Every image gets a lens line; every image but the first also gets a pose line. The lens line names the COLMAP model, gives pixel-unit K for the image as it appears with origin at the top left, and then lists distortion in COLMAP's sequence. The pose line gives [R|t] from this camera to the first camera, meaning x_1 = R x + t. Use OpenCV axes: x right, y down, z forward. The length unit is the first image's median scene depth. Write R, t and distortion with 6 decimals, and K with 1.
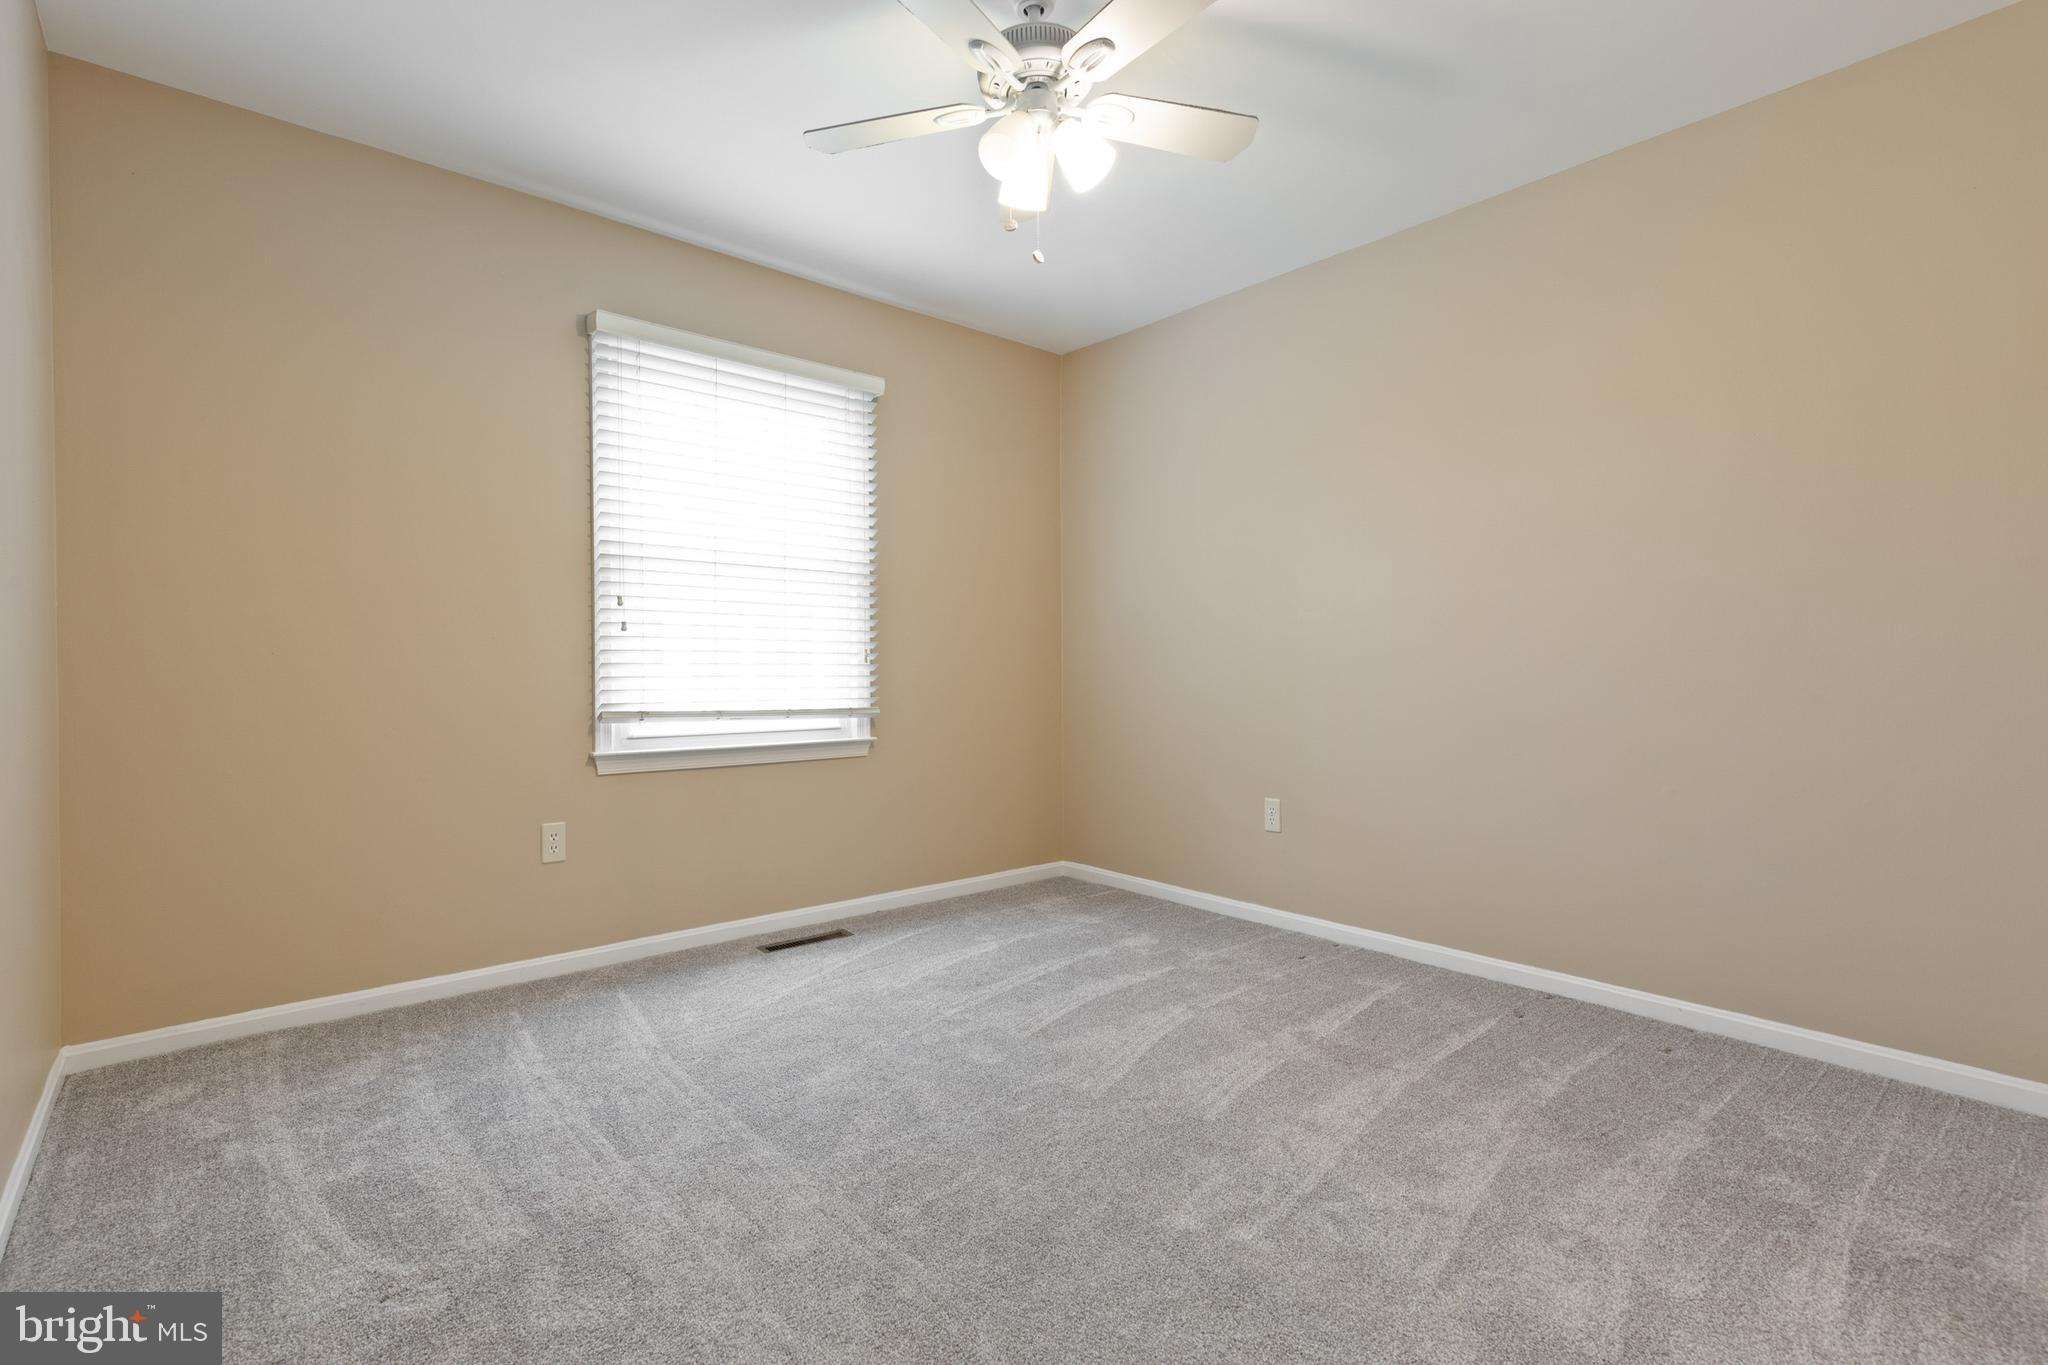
lens RADIAL K [[953.3, 0, 1027.8], [0, 953.3, 710.9], [0, 0, 1]] dist [0.000603, 0.000350]
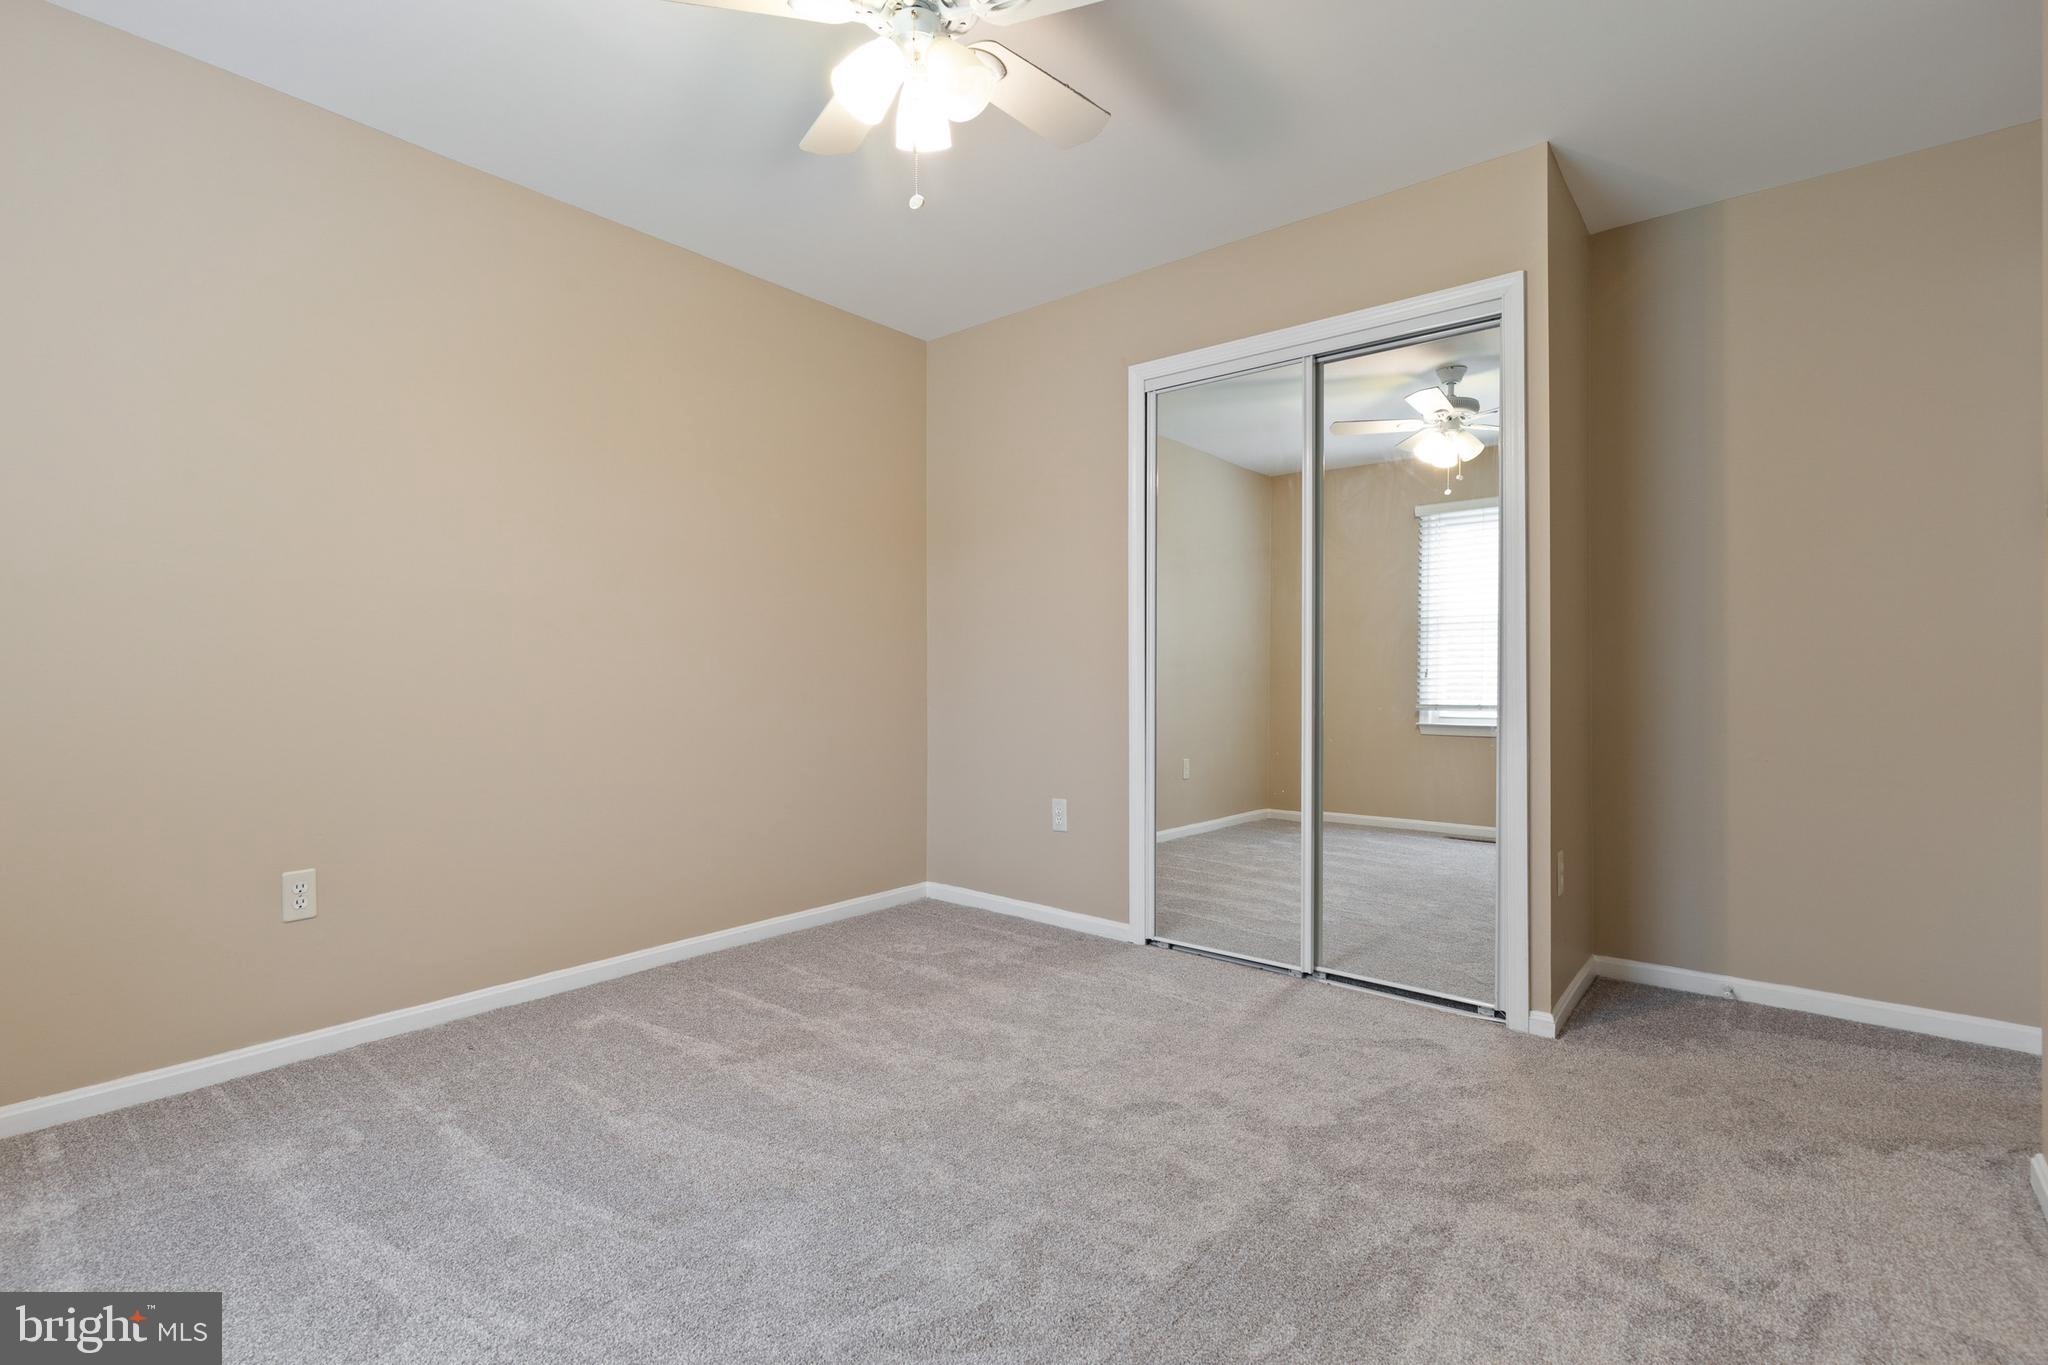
lens RADIAL K [[916.8, 0, 1024.5], [0, 916.8, 690.0], [0, 0, 1]] dist [0.000185, -0.000308]
pose [[-0.172293, -0.014469, 0.984939, -0.713756], [0.049923, 0.998479, 0.023401, -0.037807], [-0.983780, 0.053203, -0.171309, 0.920099]]
